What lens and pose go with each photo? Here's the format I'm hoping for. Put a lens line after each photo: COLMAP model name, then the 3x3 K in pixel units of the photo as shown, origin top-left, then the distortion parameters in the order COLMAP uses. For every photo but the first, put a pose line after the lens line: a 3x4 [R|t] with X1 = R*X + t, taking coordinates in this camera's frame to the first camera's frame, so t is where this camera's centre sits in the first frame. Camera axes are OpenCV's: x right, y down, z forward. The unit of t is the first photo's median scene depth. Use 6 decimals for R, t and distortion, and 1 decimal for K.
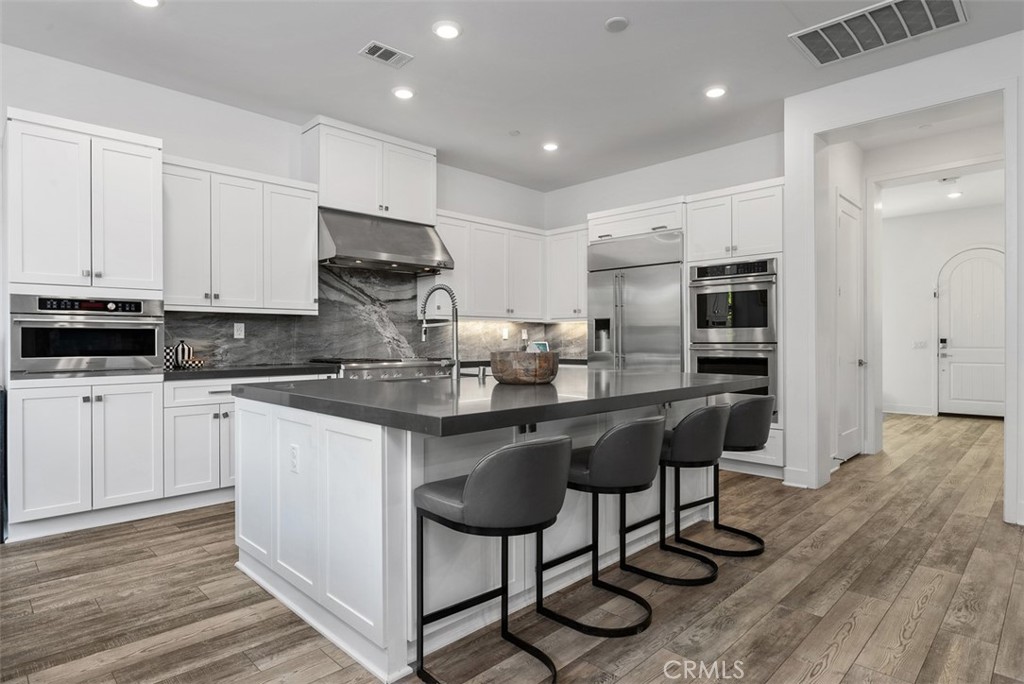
lens RADIAL K [[557.8, 0, 511.0], [0, 557.8, 343.8], [0, 0, 1]] dist [-0.009296, -0.000805]
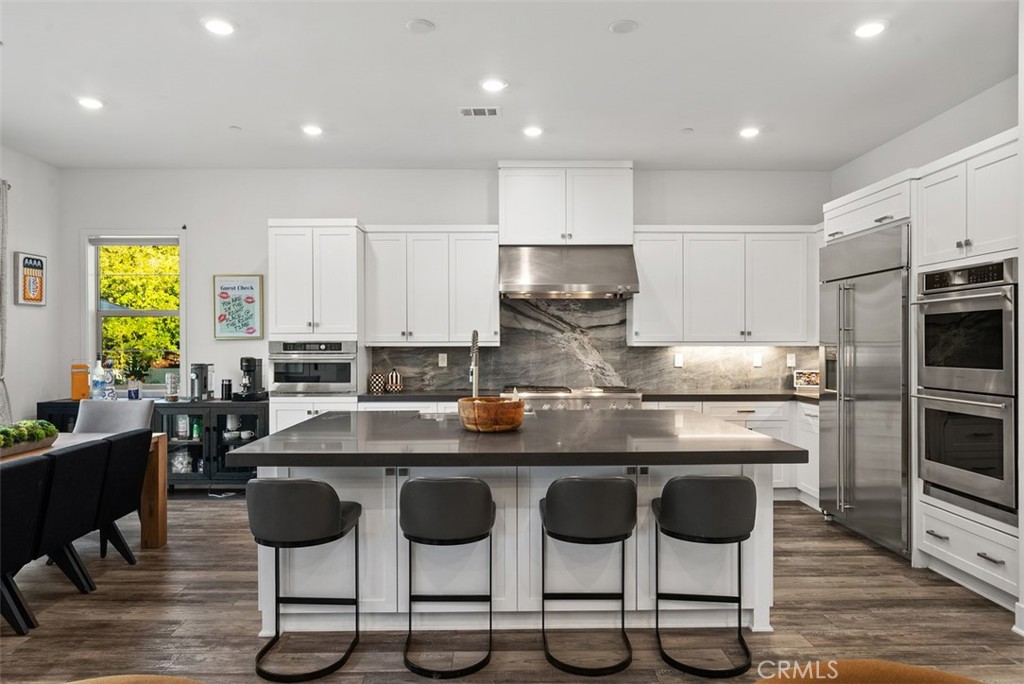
lens RADIAL K [[668.0, 0, 509.2], [0, 668.0, 339.9], [0, 0, 1]] dist [-0.009102, -0.000213]
pose [[0.721795, -0.001967, -0.692104, 0.556417], [-0.004284, 0.999964, -0.007310, -0.053567], [0.692093, 0.008242, 0.721761, 0.080598]]
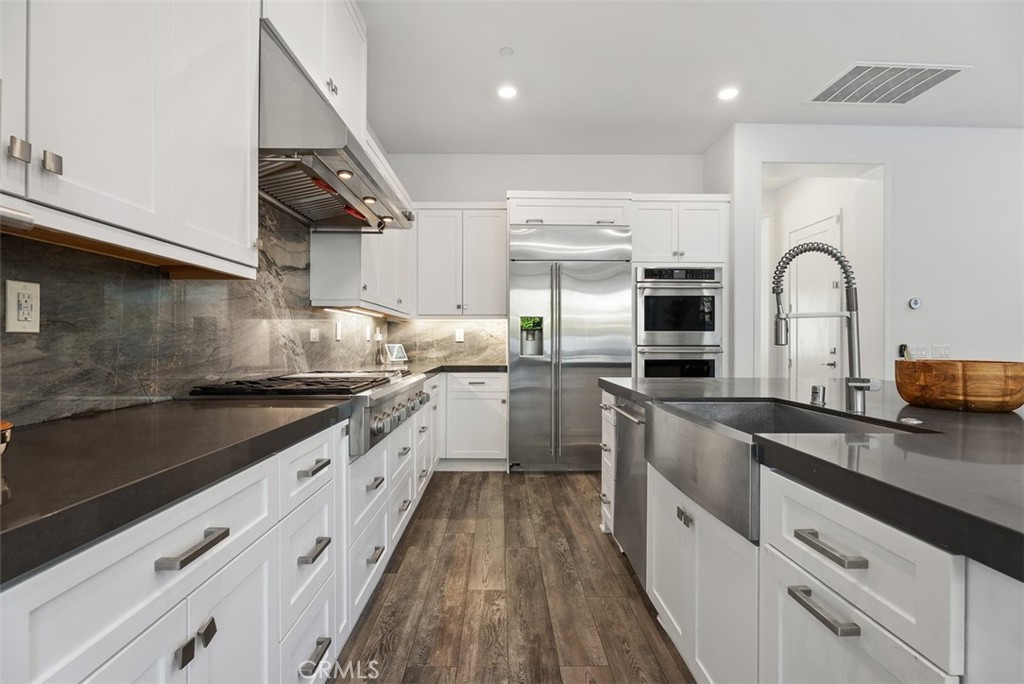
lens RADIAL K [[487.2, 0, 511.0], [0, 487.2, 346.0], [0, 0, 1]] dist [-0.015689, -0.000400]
pose [[0.697455, -0.001656, 0.716627, -0.468354], [0.000748, 0.999998, 0.001583, -0.002882], [-0.716628, -0.000568, 0.697455, 0.606988]]
